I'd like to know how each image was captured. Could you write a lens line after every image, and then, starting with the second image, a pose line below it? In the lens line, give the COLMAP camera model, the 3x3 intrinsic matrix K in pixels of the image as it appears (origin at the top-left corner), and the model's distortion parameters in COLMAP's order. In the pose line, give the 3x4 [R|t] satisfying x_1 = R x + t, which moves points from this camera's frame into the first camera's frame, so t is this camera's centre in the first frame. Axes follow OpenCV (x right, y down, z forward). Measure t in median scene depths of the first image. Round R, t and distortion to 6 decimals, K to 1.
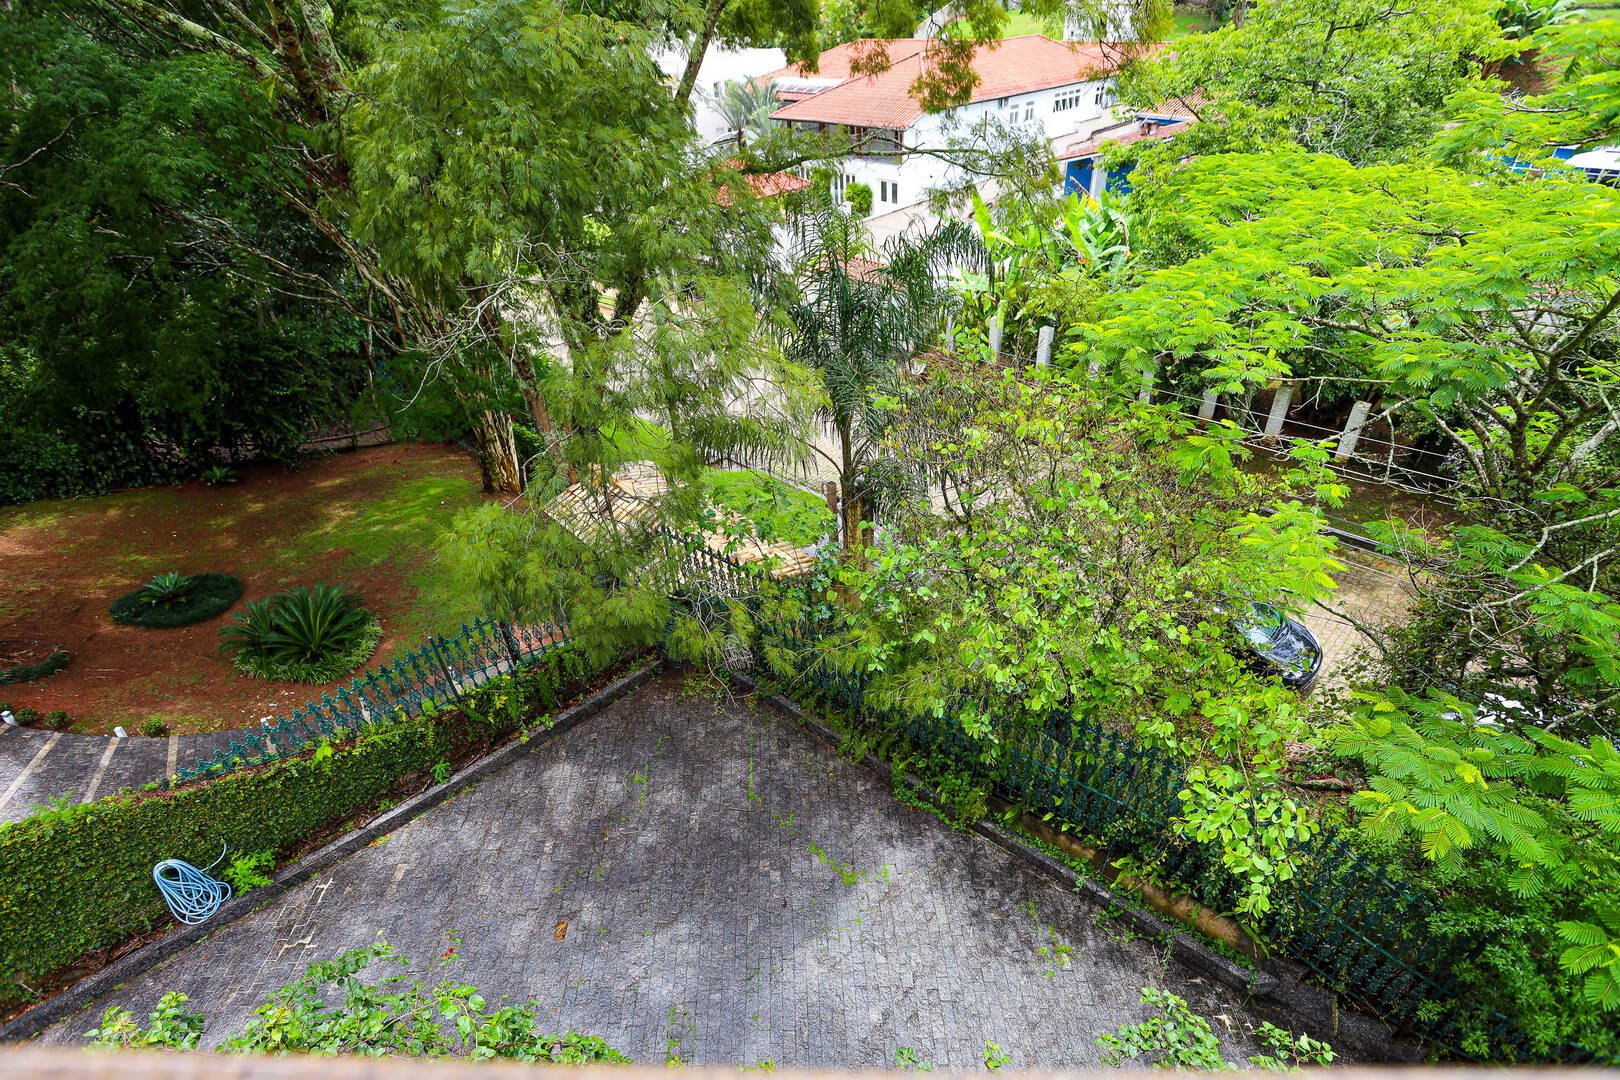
lens RADIAL K [[788.5, 0, 806.0], [0, 788.5, 550.1], [0, 0, 1]] dist [-0.075044, 0.033077]
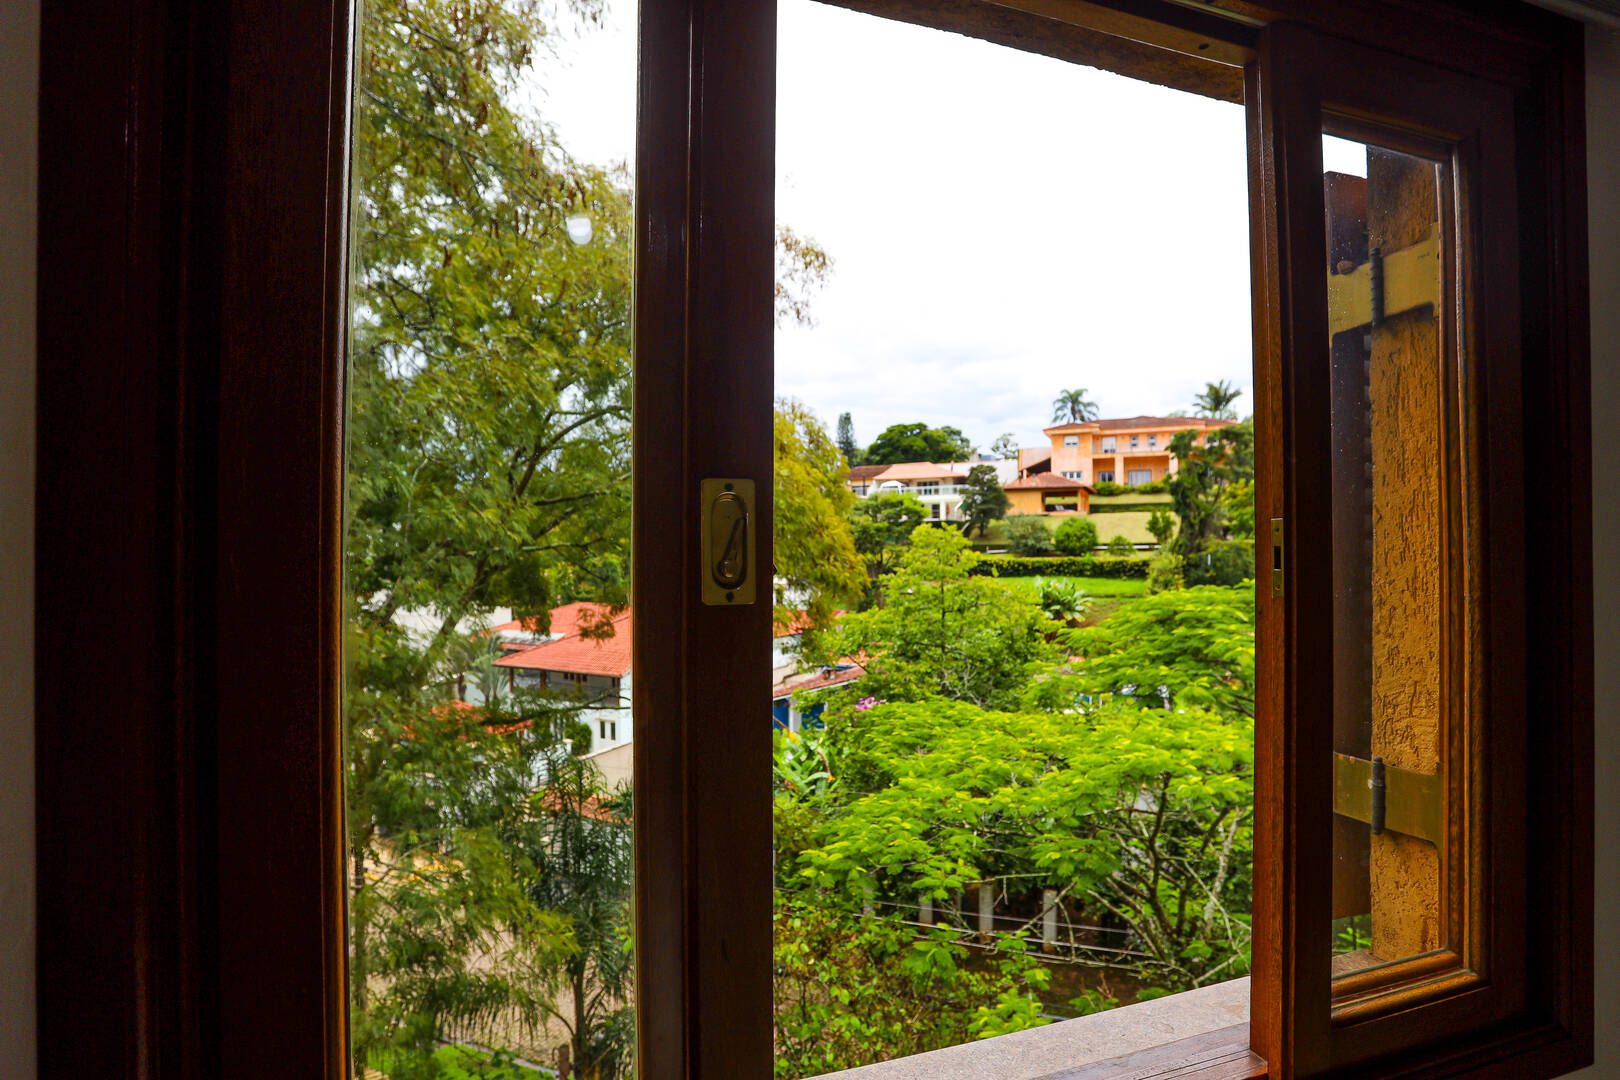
lens RADIAL K [[788.5, 0, 806.0], [0, 788.5, 550.1], [0, 0, 1]] dist [-0.075044, 0.033077]
pose [[0.940183, 0.054768, 0.336237, -0.048880], [0.160543, 0.799291, -0.579103, 0.017660], [-0.300468, 0.598444, 0.742687, -0.099968]]
